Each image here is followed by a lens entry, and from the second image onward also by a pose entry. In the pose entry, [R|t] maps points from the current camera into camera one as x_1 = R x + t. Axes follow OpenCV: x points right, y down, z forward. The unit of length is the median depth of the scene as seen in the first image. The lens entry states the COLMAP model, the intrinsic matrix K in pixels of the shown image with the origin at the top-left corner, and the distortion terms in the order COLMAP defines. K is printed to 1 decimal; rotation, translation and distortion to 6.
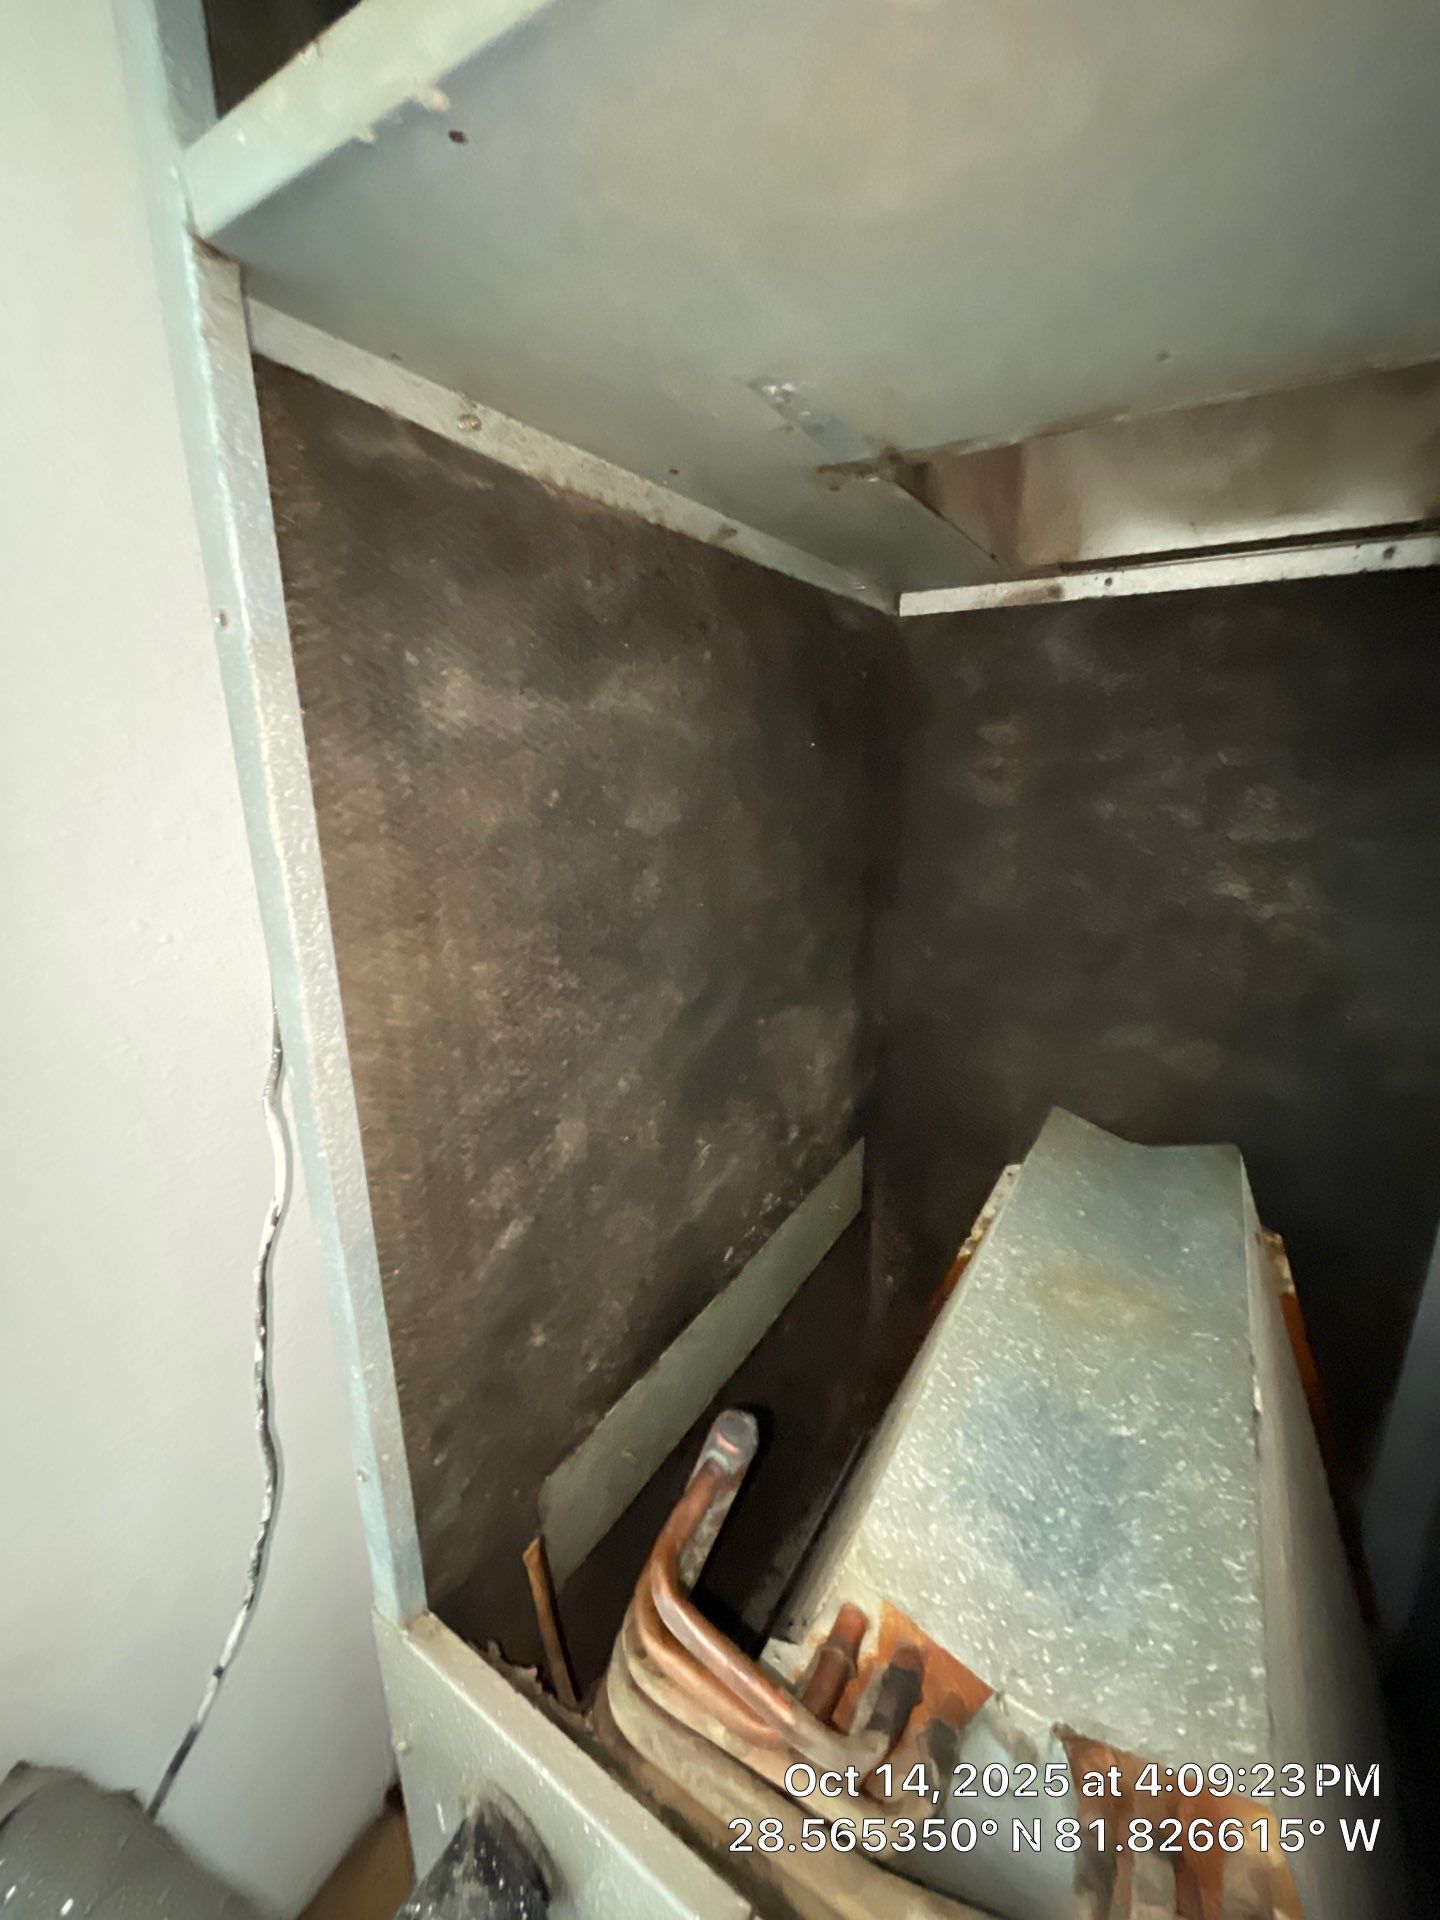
lens RADIAL K [[769.8, 0, 723.9], [0, 769.8, 959.4], [0, 0, 1]] dist [-0.004843, 0.000258]
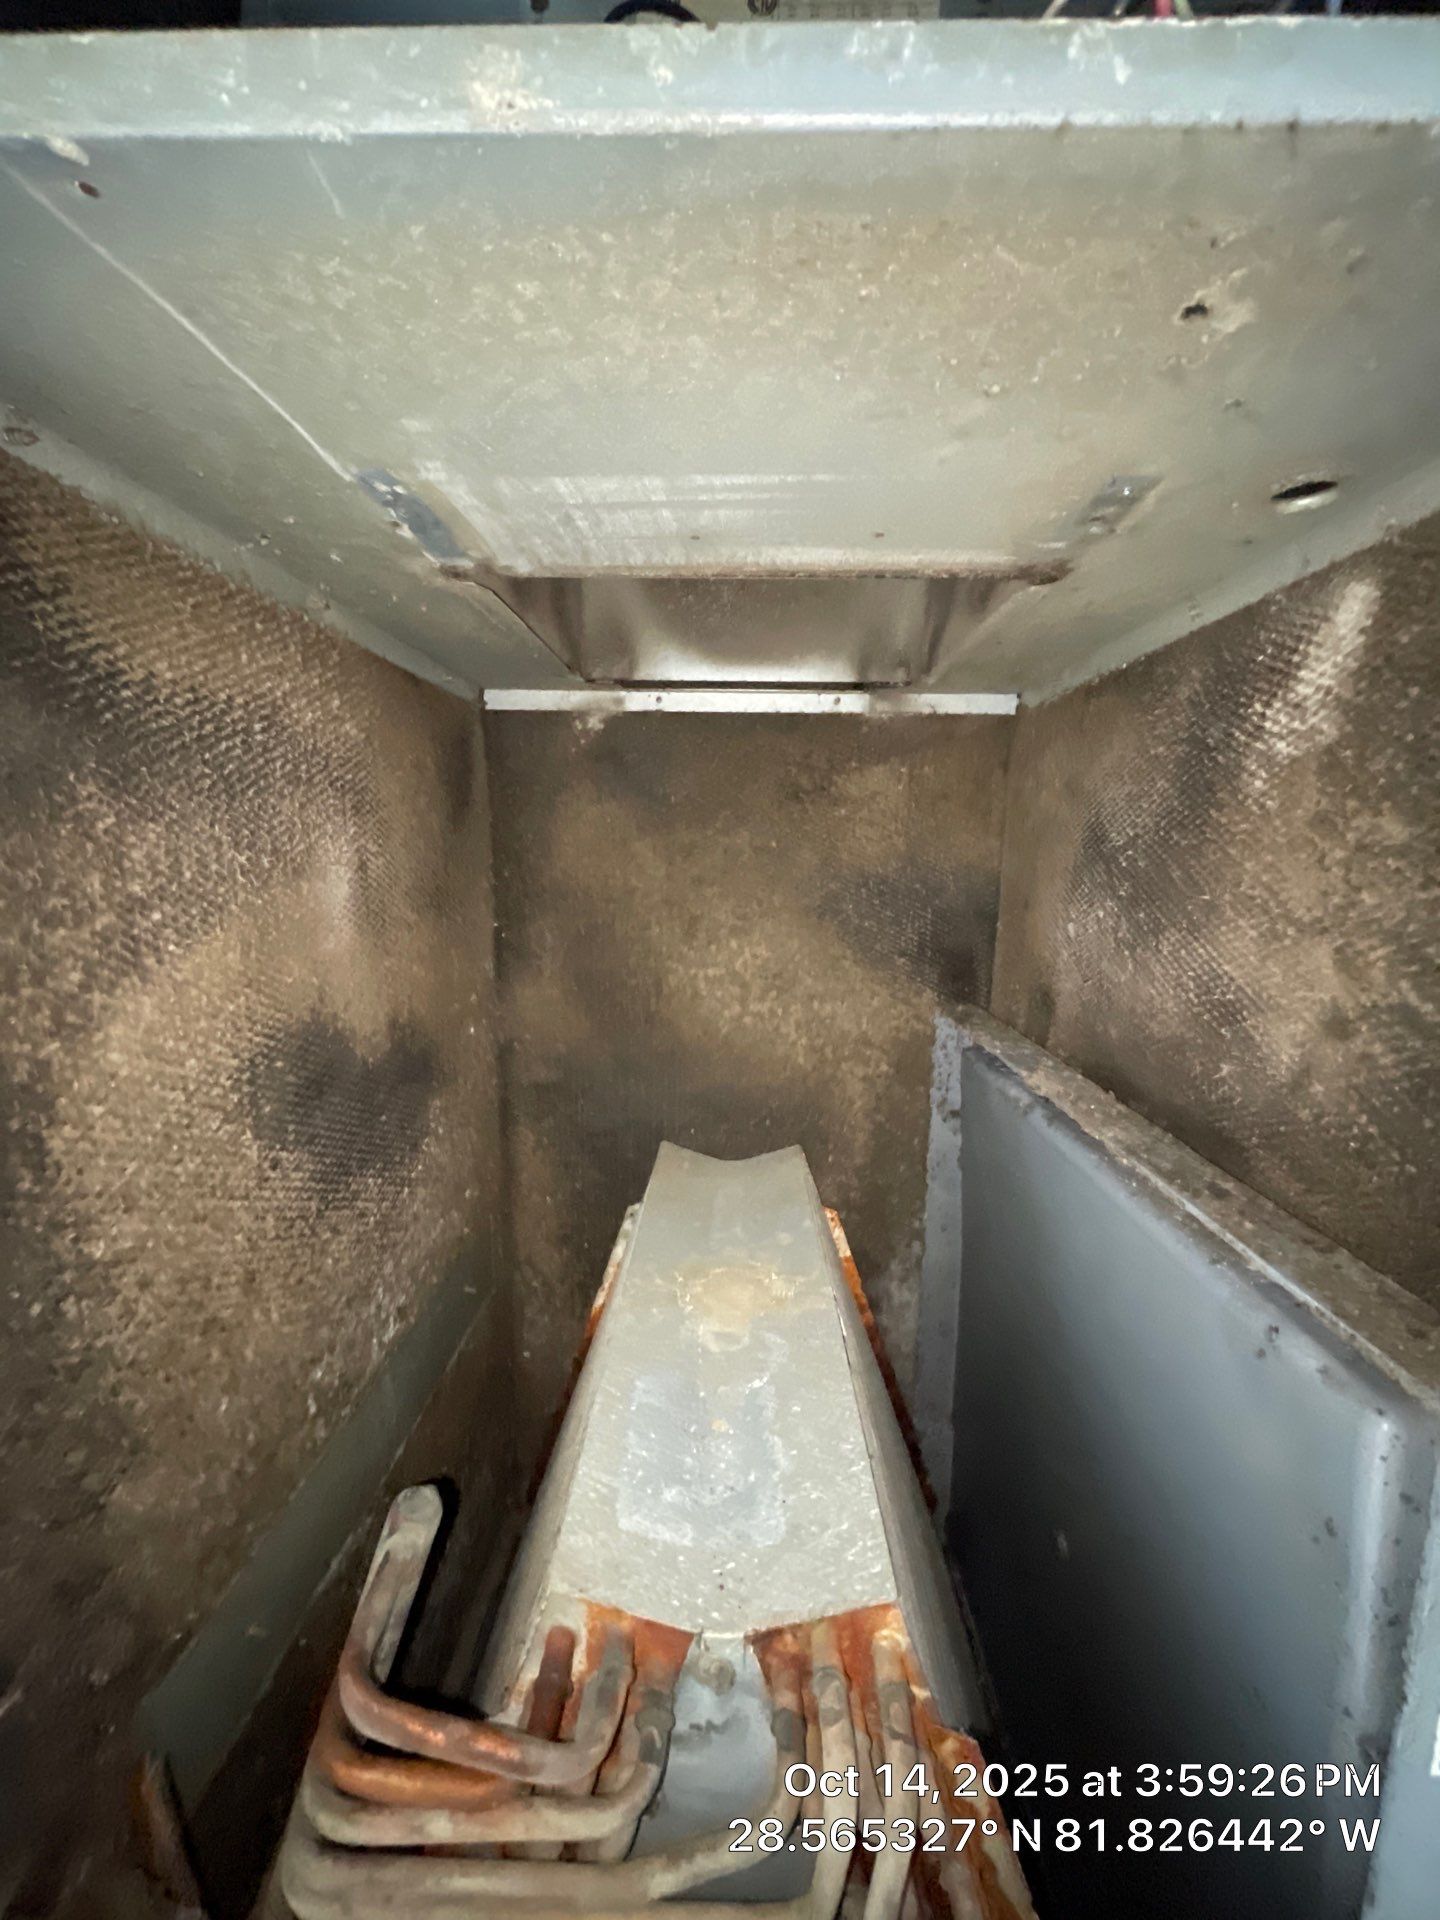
lens RADIAL K [[769.8, 0, 721.7], [0, 769.8, 959.2], [0, 0, 1]] dist [-0.004843, 0.000258]
pose [[0.860960, -0.053157, 0.505888, -0.092110], [0.113629, 0.989492, -0.089410, 0.066324], [-0.495819, 0.134462, 0.857953, -0.078506]]
